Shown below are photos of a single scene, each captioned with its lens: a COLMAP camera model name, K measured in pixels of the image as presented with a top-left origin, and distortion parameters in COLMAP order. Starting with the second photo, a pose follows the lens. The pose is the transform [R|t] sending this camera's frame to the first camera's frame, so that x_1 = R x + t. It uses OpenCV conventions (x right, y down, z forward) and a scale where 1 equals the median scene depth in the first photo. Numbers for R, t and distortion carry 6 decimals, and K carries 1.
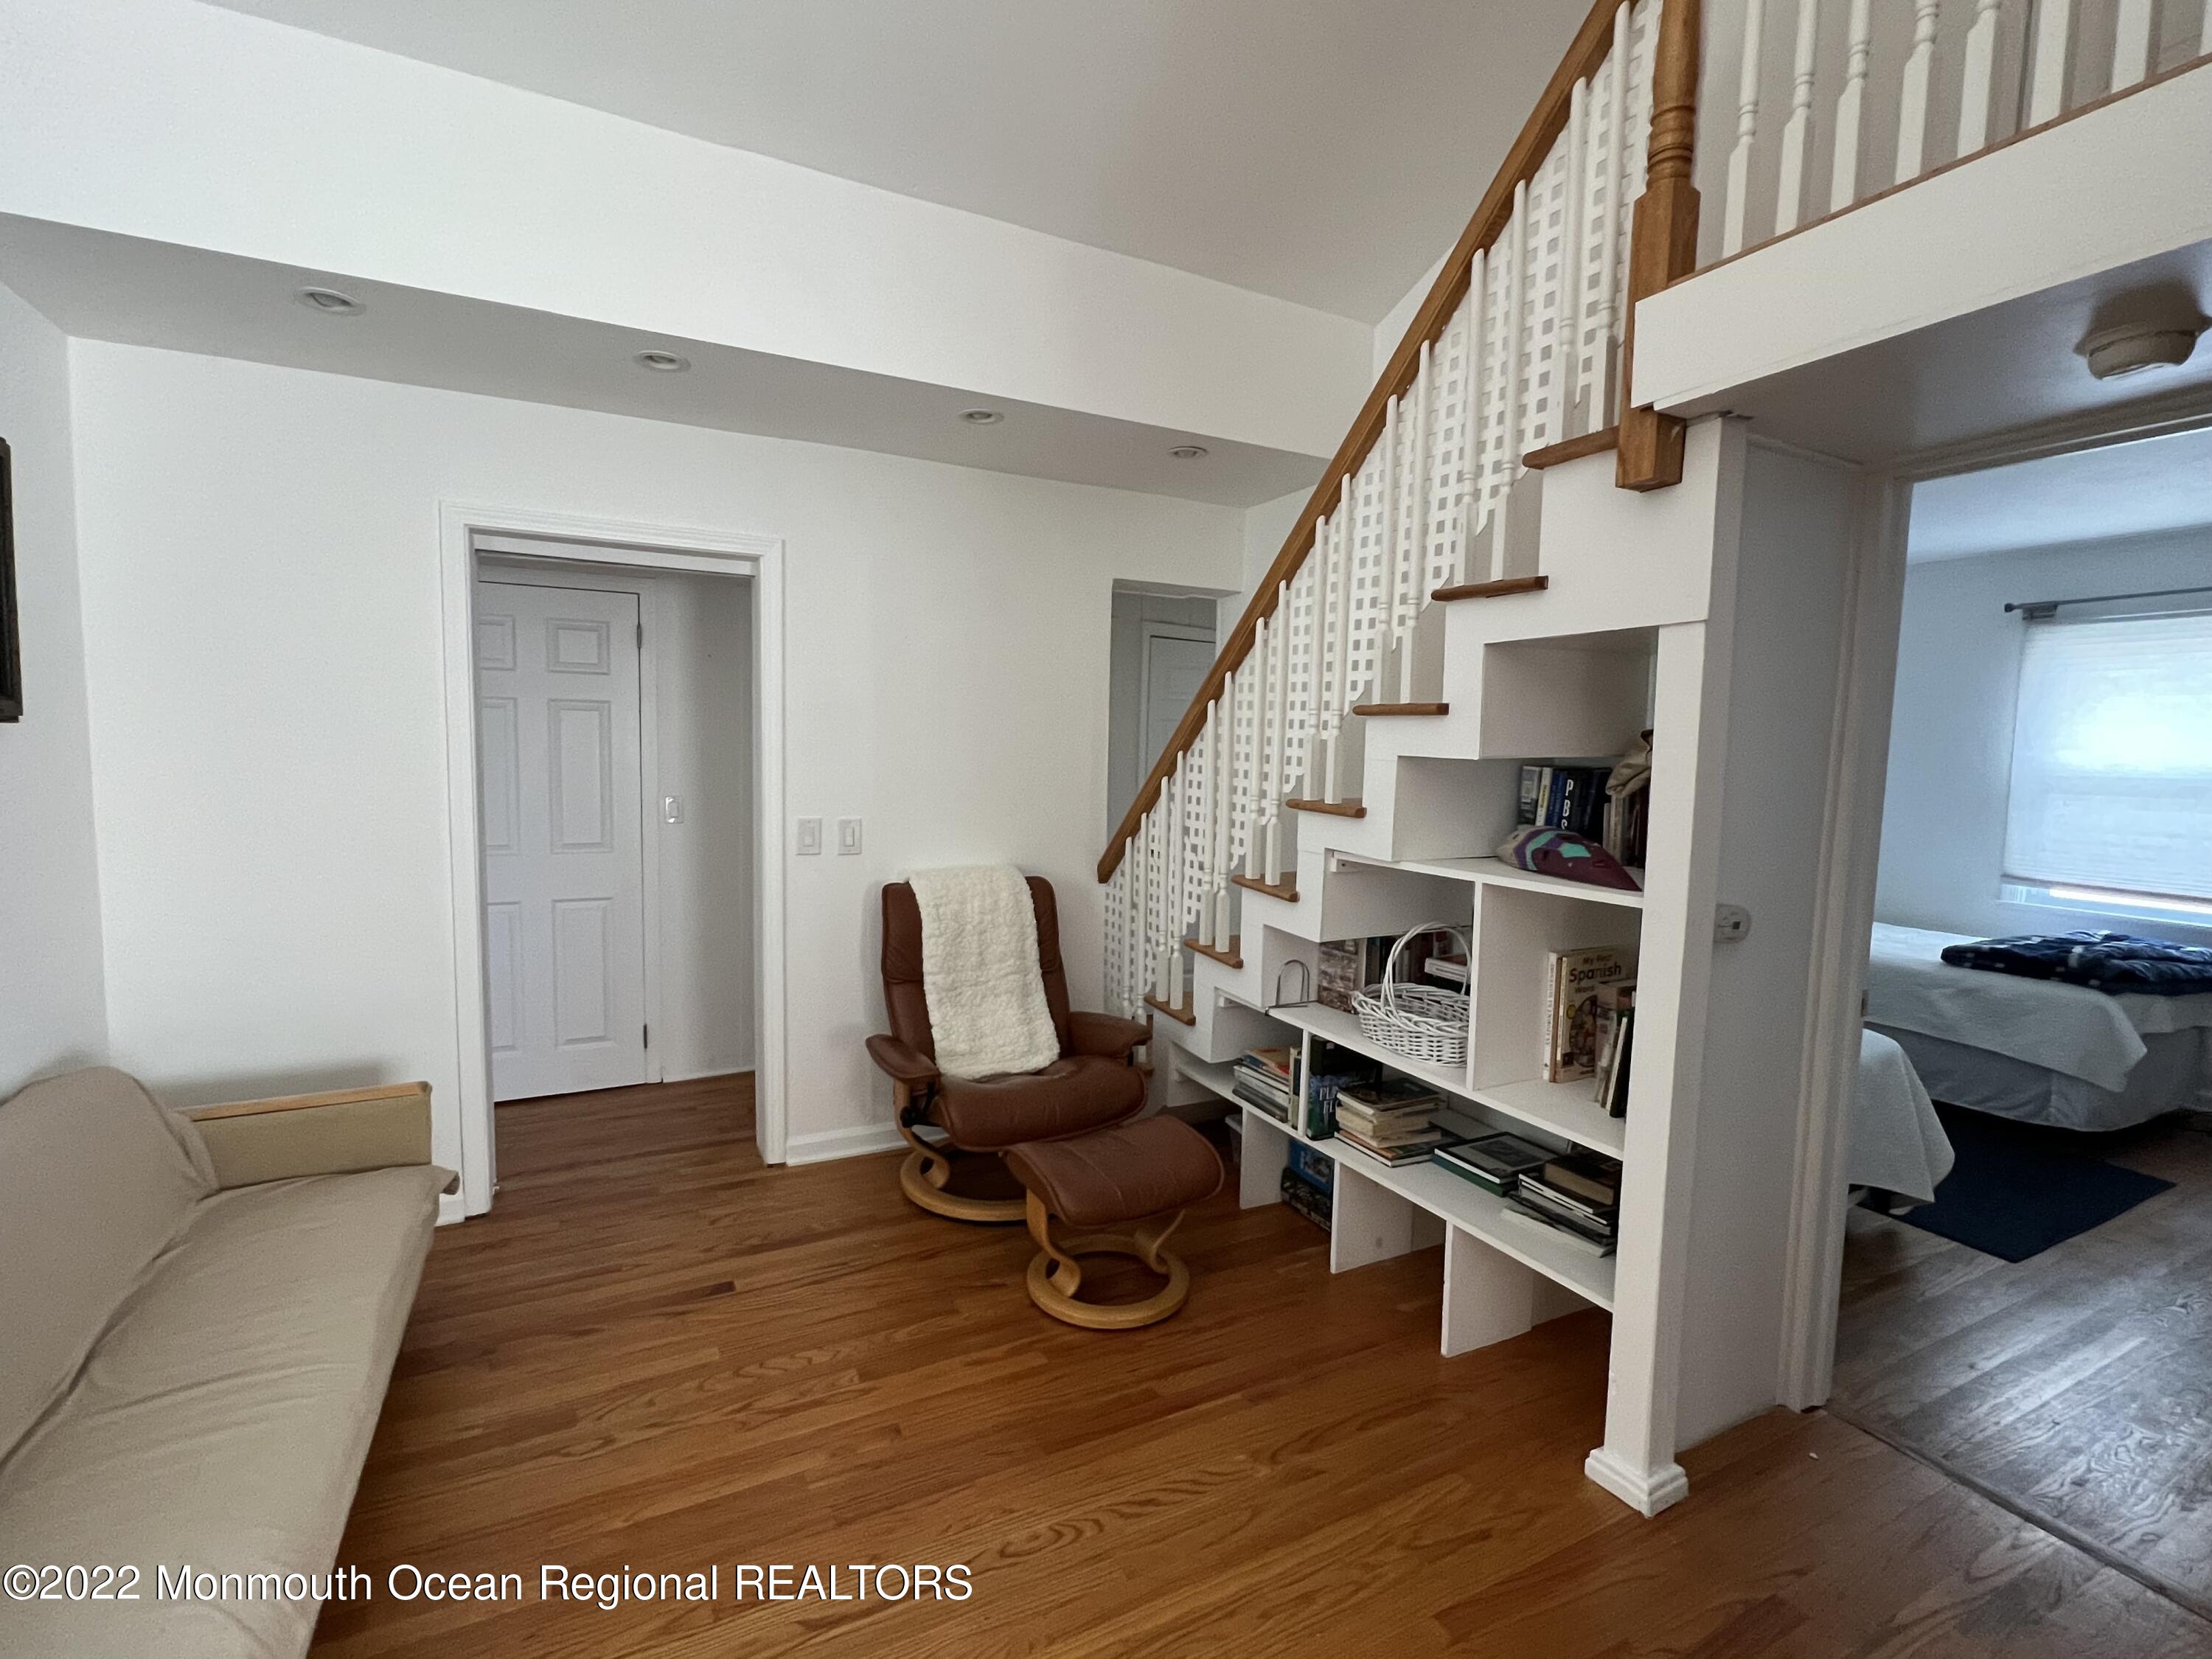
lens RADIAL K [[895.3, 0, 1106.0], [0, 895.3, 829.5], [0, 0, 1]] dist [0.000234, -0.000423]
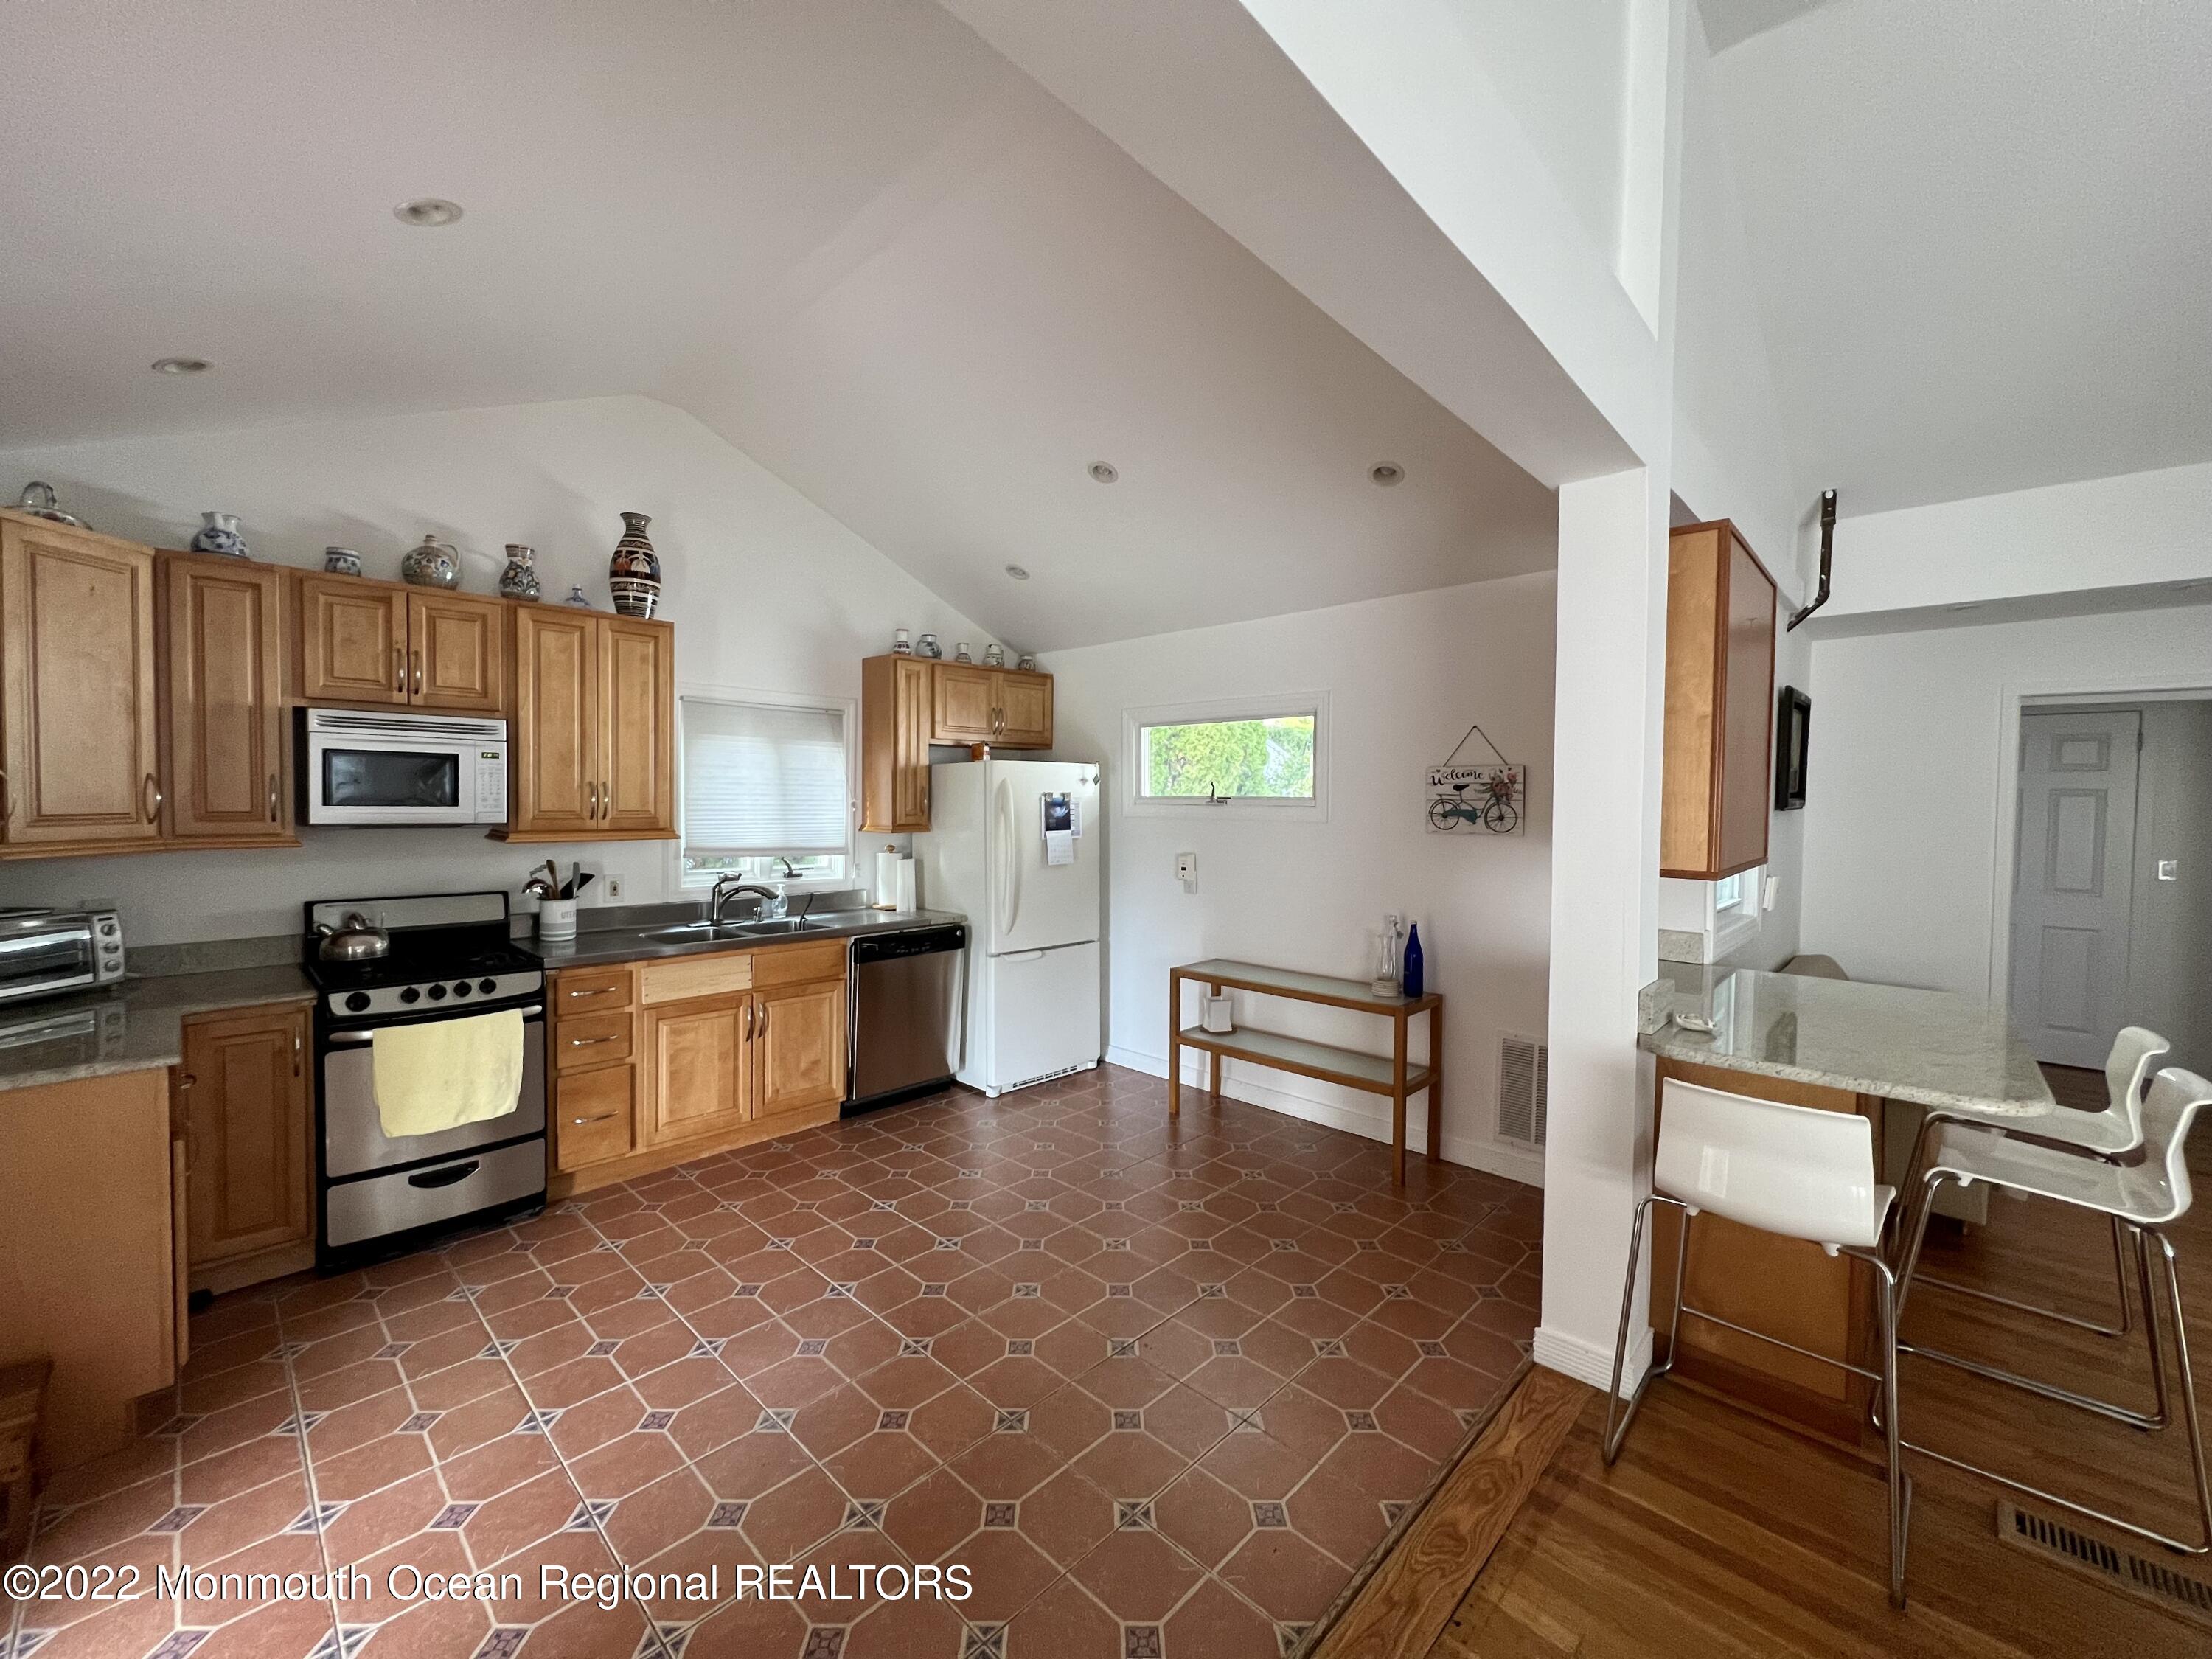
lens RADIAL K [[874.1, 0, 1106.0], [0, 874.1, 829.5], [0, 0, 1]] dist [0.000577, 0.000178]
pose [[0.282975, 0.008494, -0.959090, 0.356133], [-0.084742, 0.996272, -0.016179, 0.085035], [0.955376, 0.085854, 0.282639, -0.990841]]
